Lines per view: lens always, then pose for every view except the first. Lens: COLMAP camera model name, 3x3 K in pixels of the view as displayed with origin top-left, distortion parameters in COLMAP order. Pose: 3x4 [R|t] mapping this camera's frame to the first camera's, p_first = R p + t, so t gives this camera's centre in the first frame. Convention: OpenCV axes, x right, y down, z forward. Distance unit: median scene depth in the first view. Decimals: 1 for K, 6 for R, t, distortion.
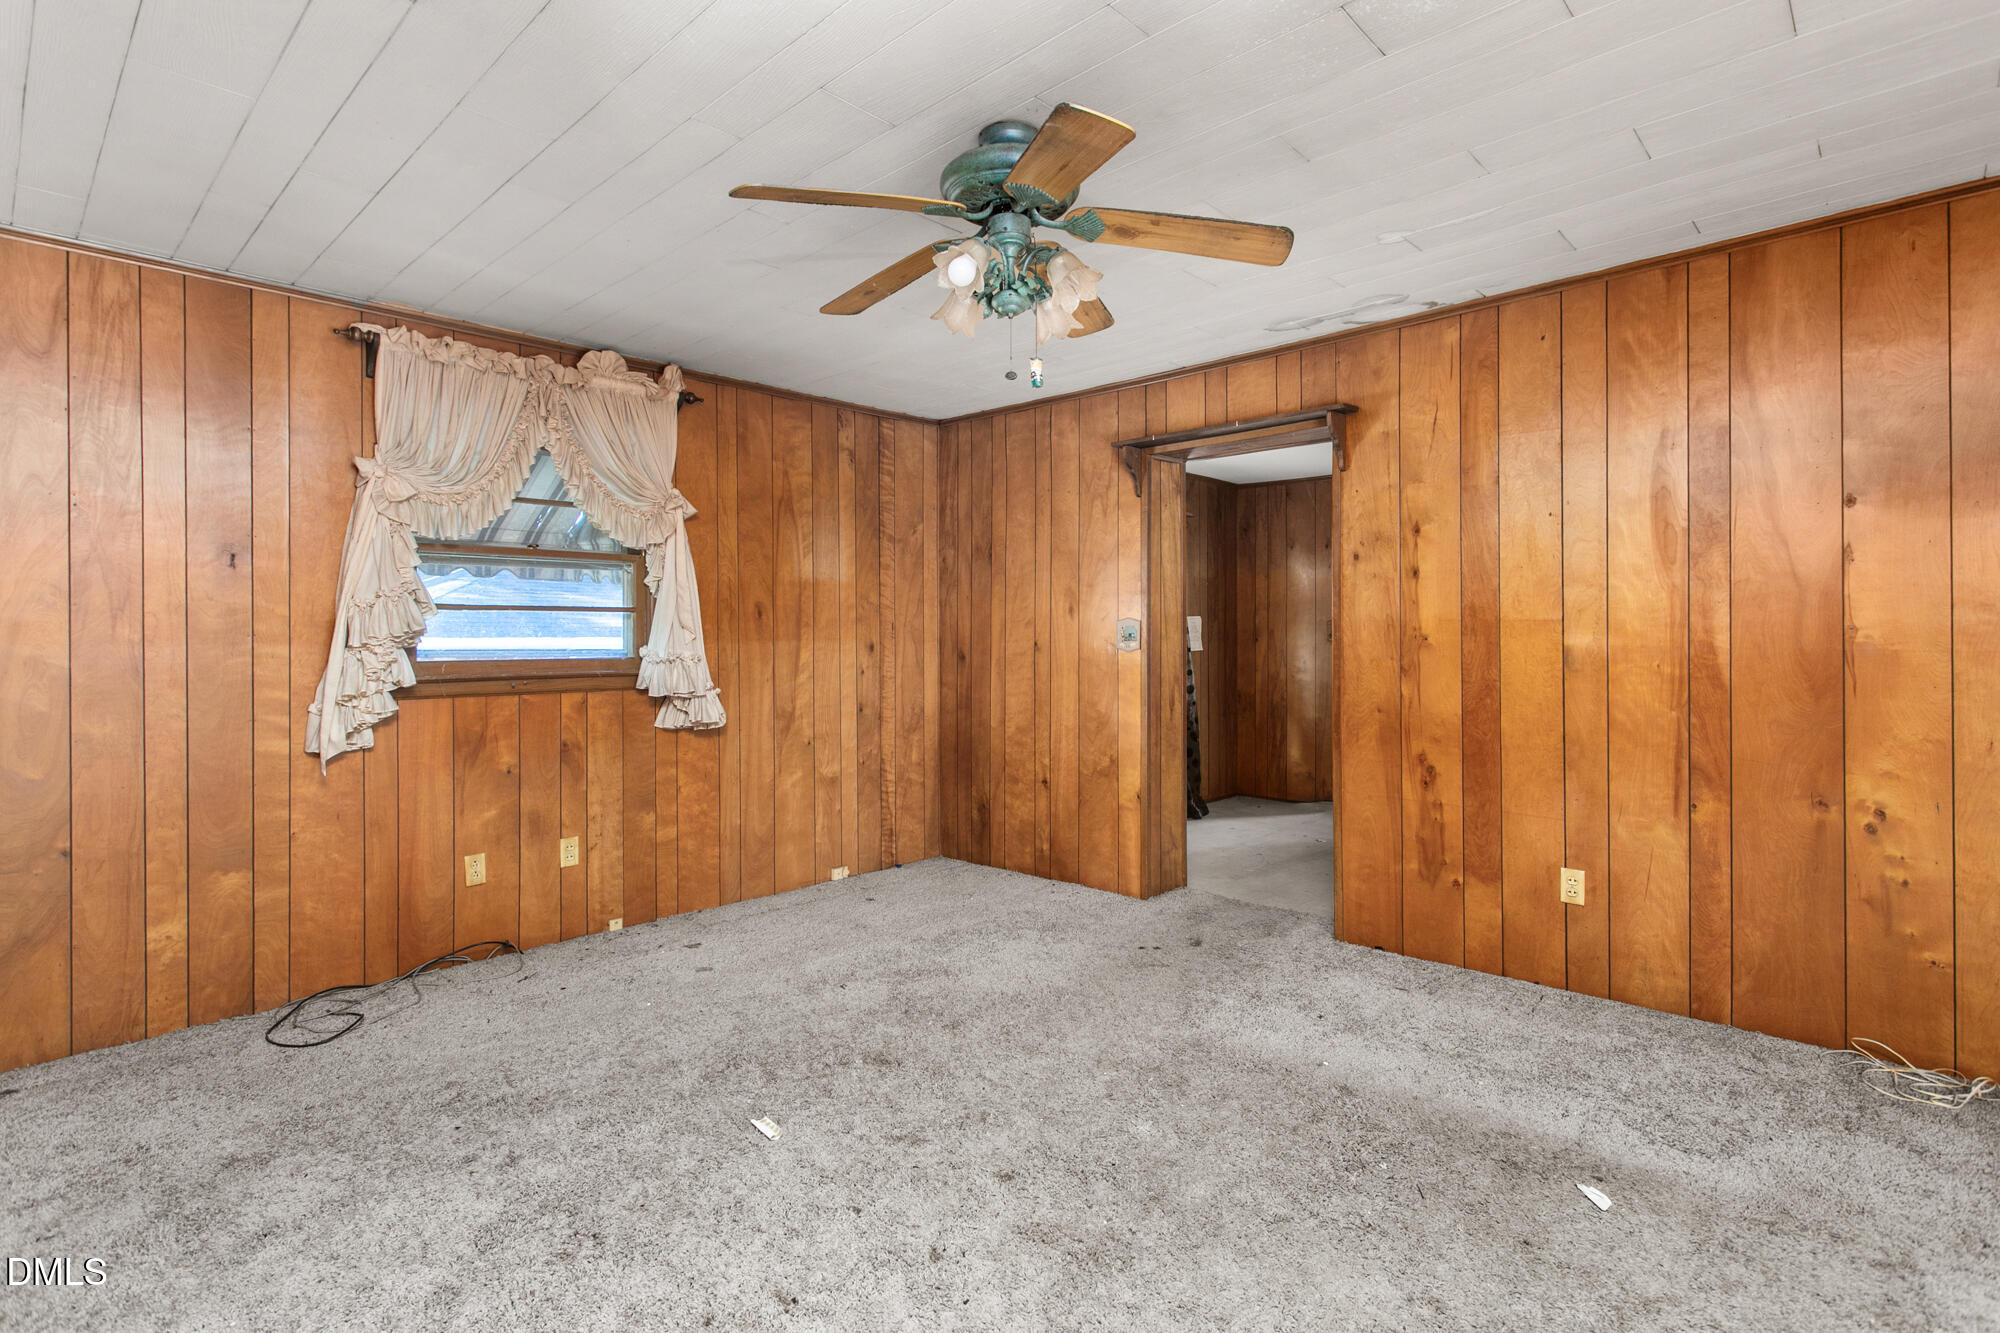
lens RADIAL K [[982.1, 0, 1001.4], [0, 982.1, 632.9], [0, 0, 1]] dist [-0.000627, -0.000036]
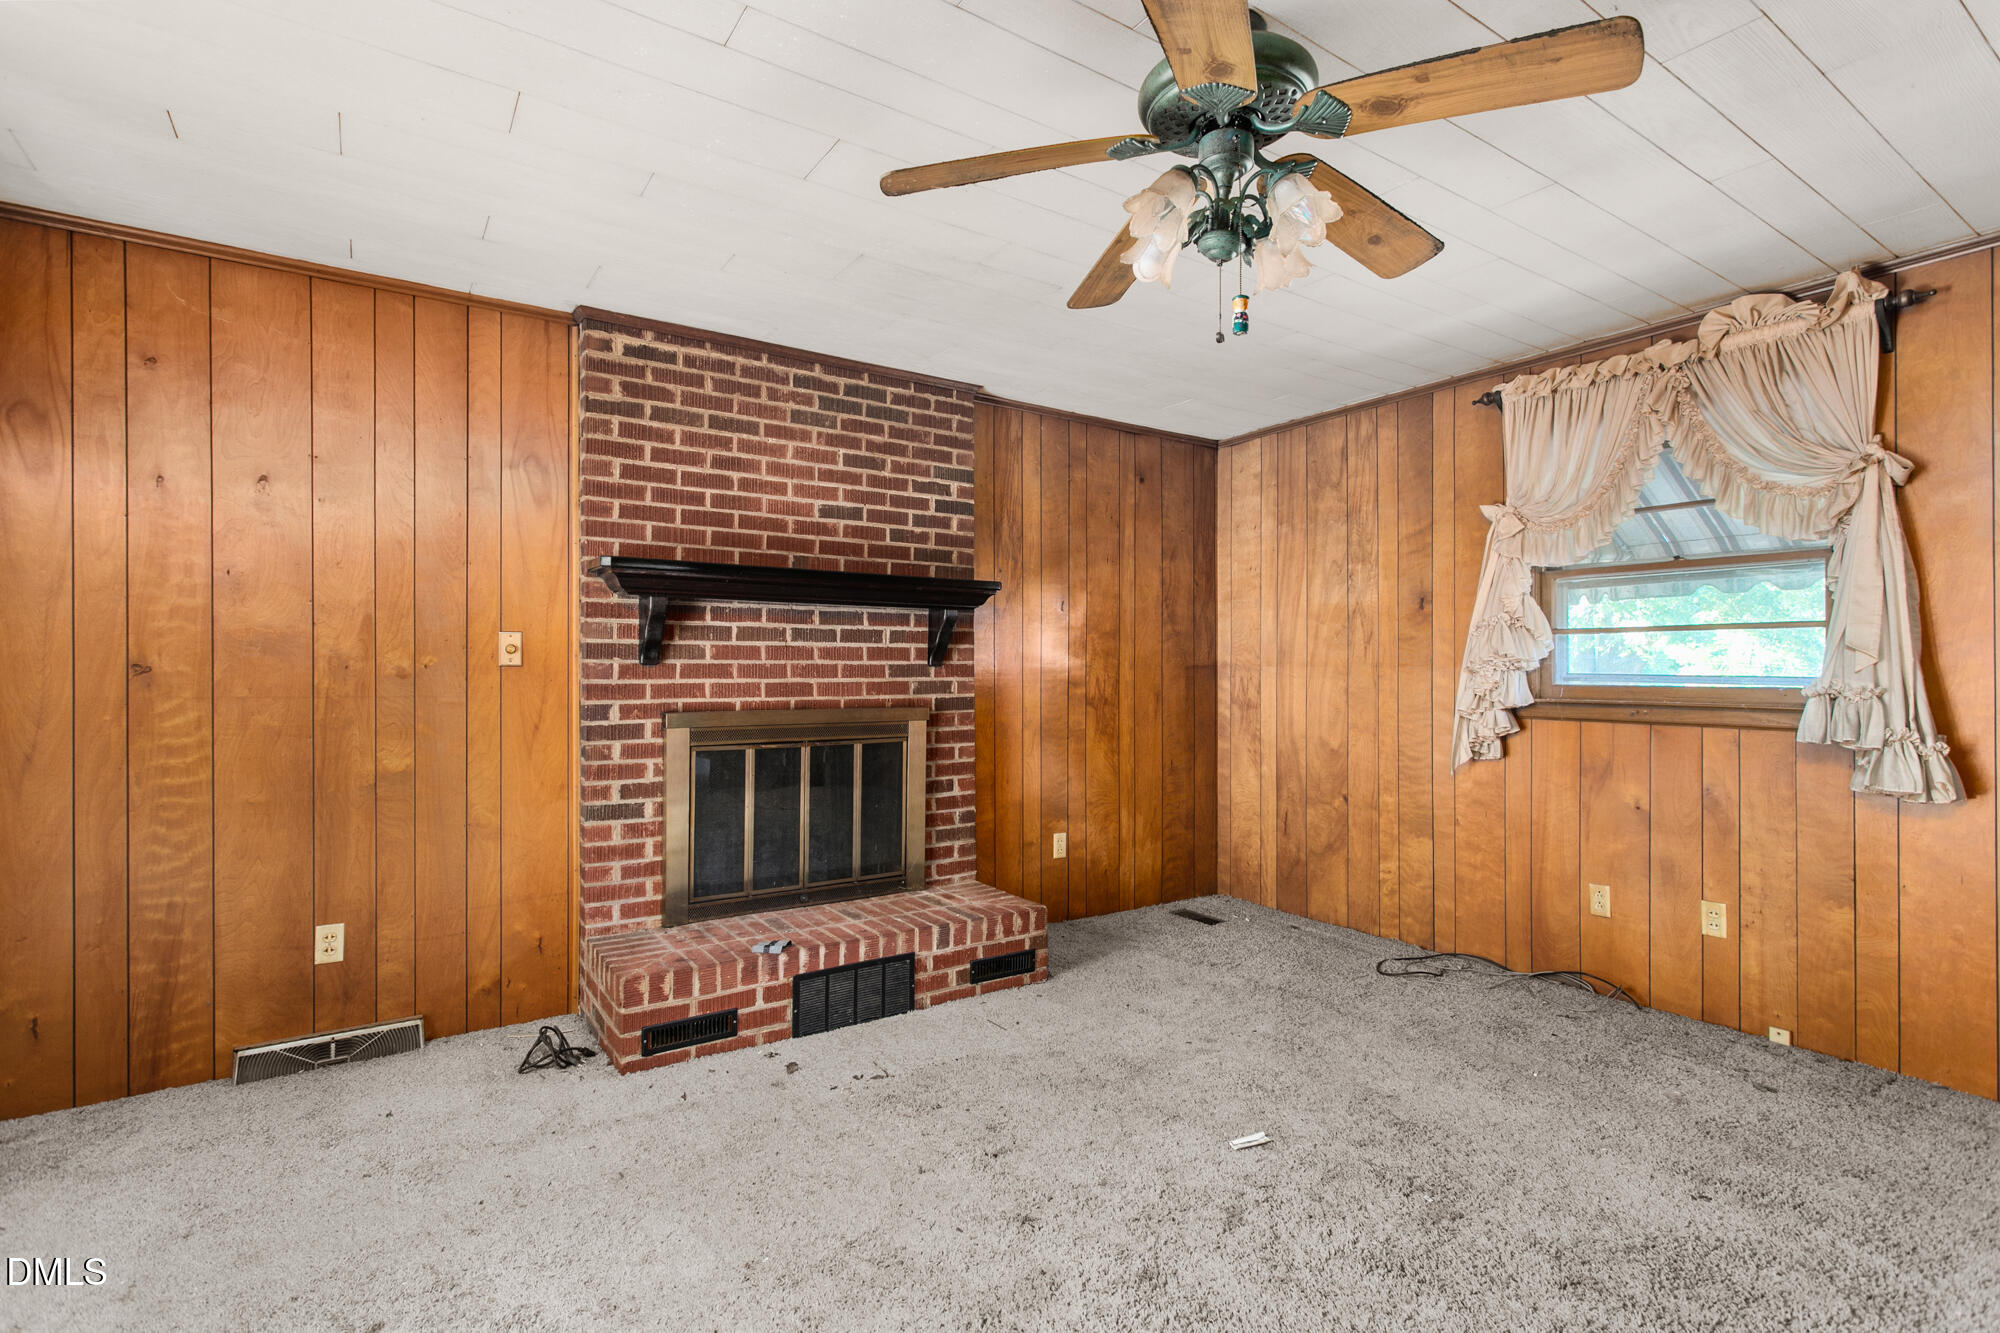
lens RADIAL K [[953.6, 0, 1004.5], [0, 953.6, 662.5], [0, 0, 1]] dist [-0.000303, 0.000238]
pose [[-0.207726, 0.004027, -0.978179, 0.507468], [0.003447, 0.999988, 0.003385, 0.000432], [0.978181, -0.002669, -0.207737, 0.617147]]
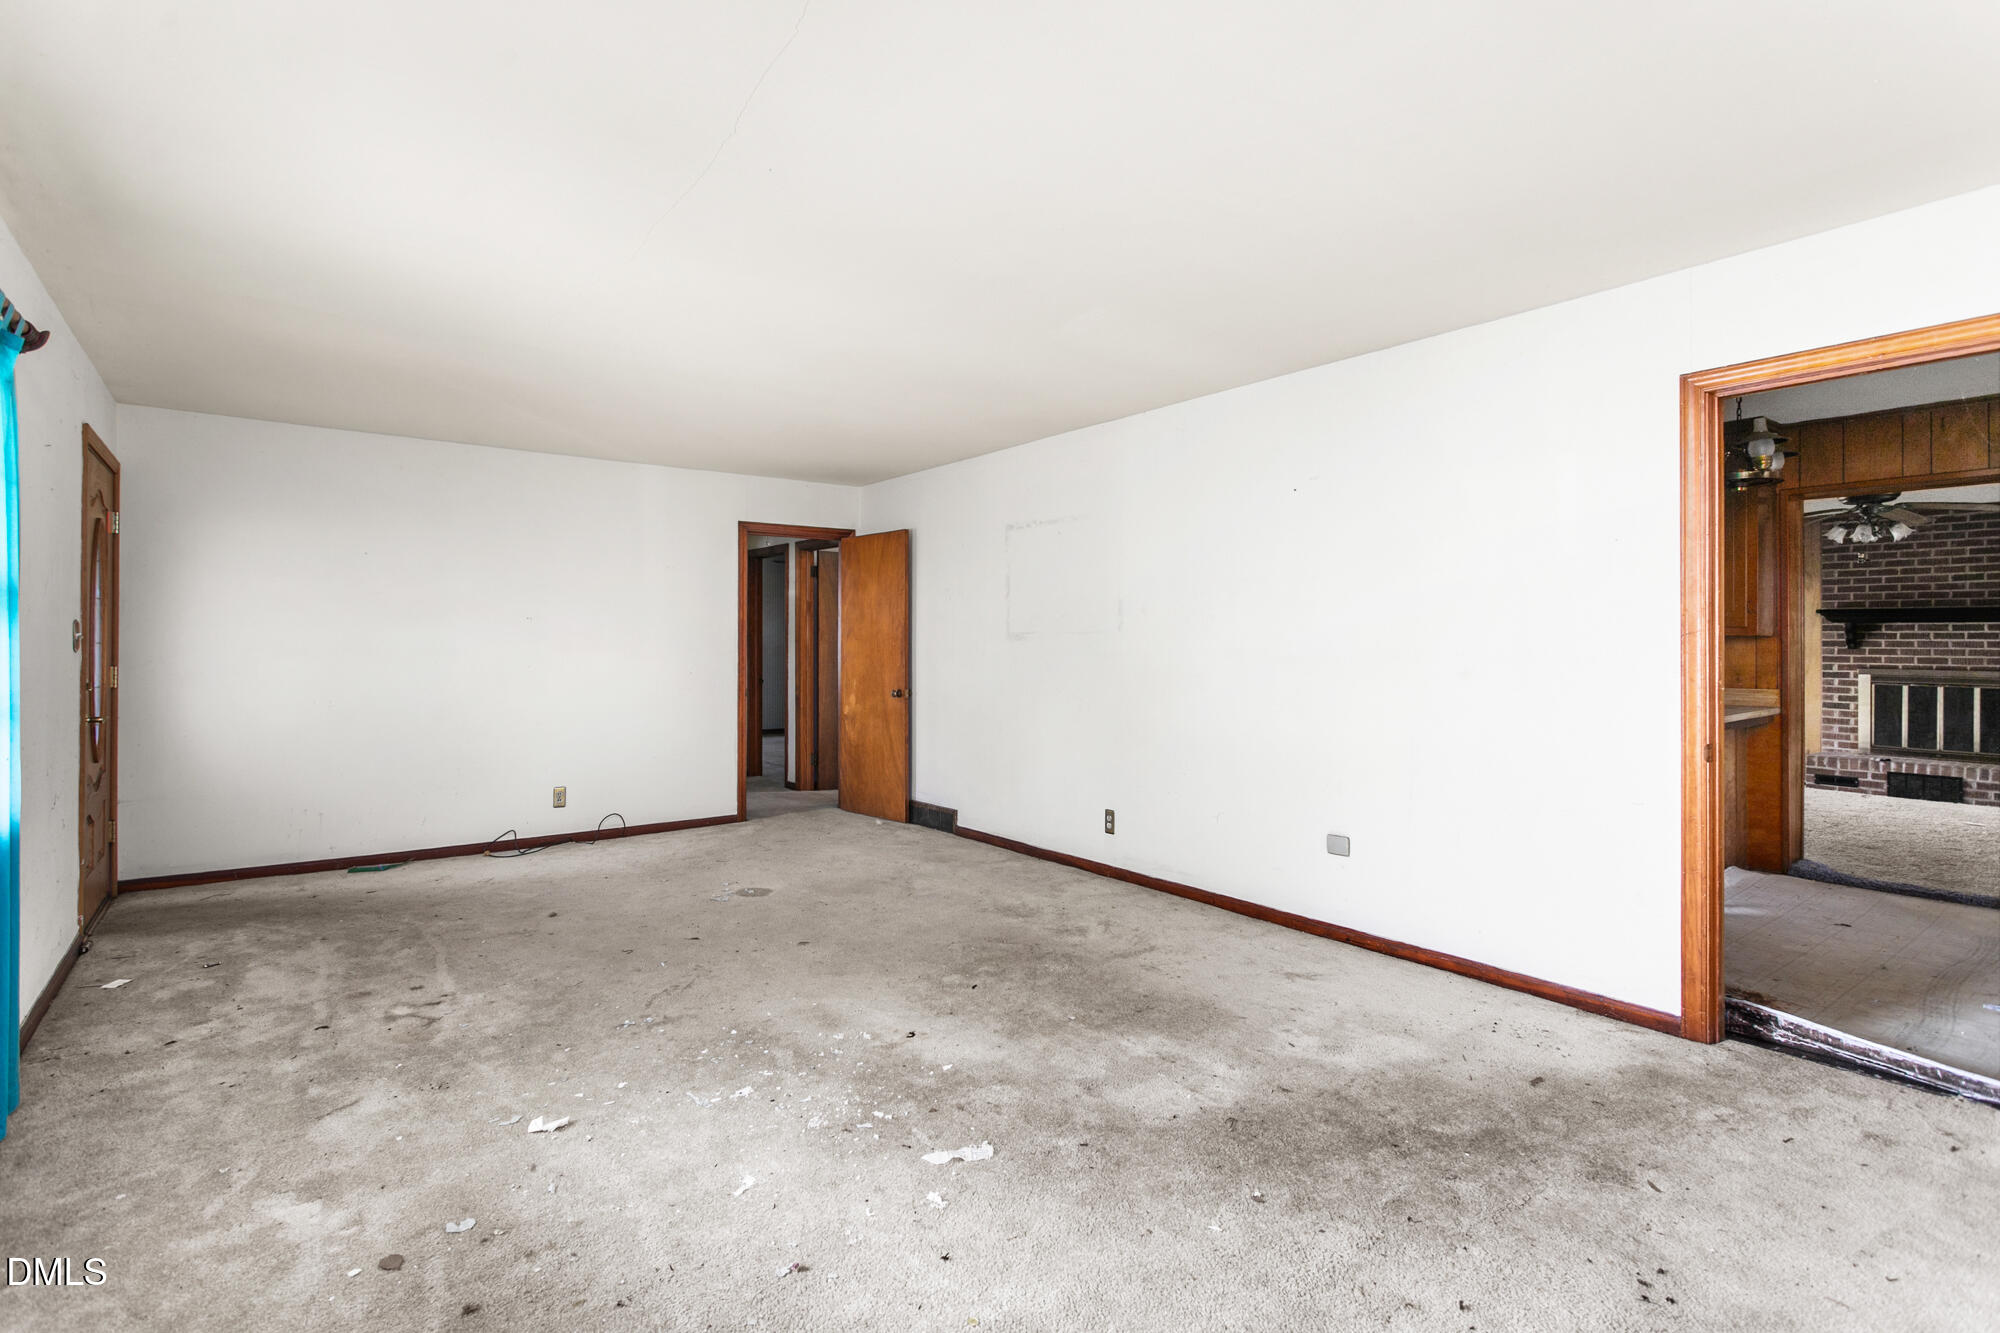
lens RADIAL K [[961.0, 0, 997.3], [0, 961.0, 638.9], [0, 0, 1]] dist [-0.000866, -0.000310]
pose [[-0.987871, 0.002186, 0.155263, 1.349234], [0.001187, 0.999978, -0.006526, -0.007198], [-0.155274, -0.006263, -0.987852, 2.667884]]
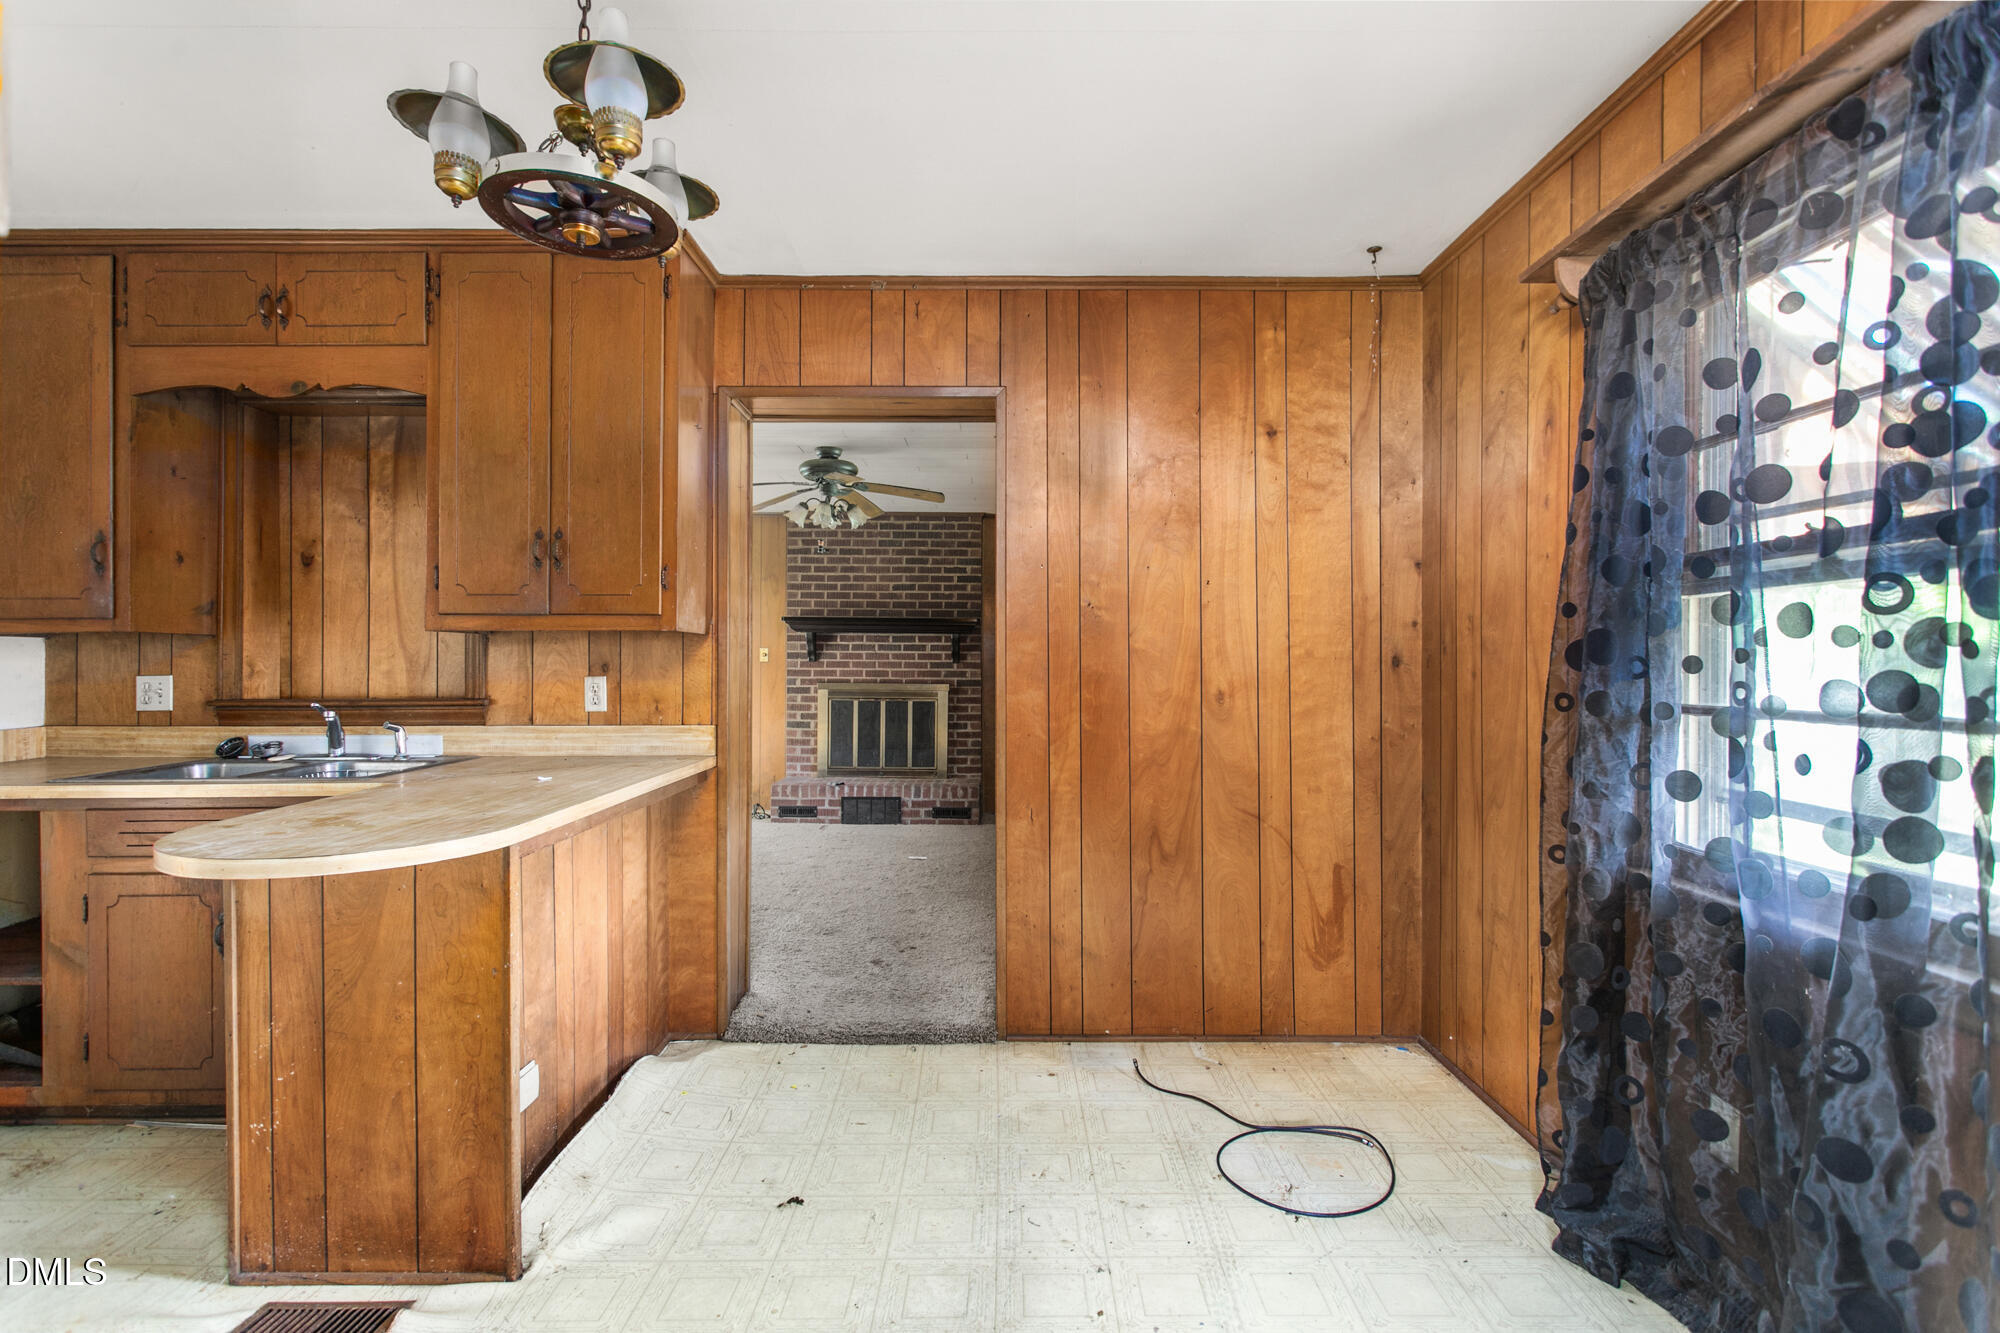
lens RADIAL K [[949.6, 0, 1001.0], [0, 949.6, 654.9], [0, 0, 1]] dist [-0.001312, -0.000135]
pose [[-0.721356, -0.003506, -0.692556, 0.820884], [0.001137, 0.999980, -0.006247, 0.003469], [0.692564, -0.005293, -0.721337, 1.854804]]
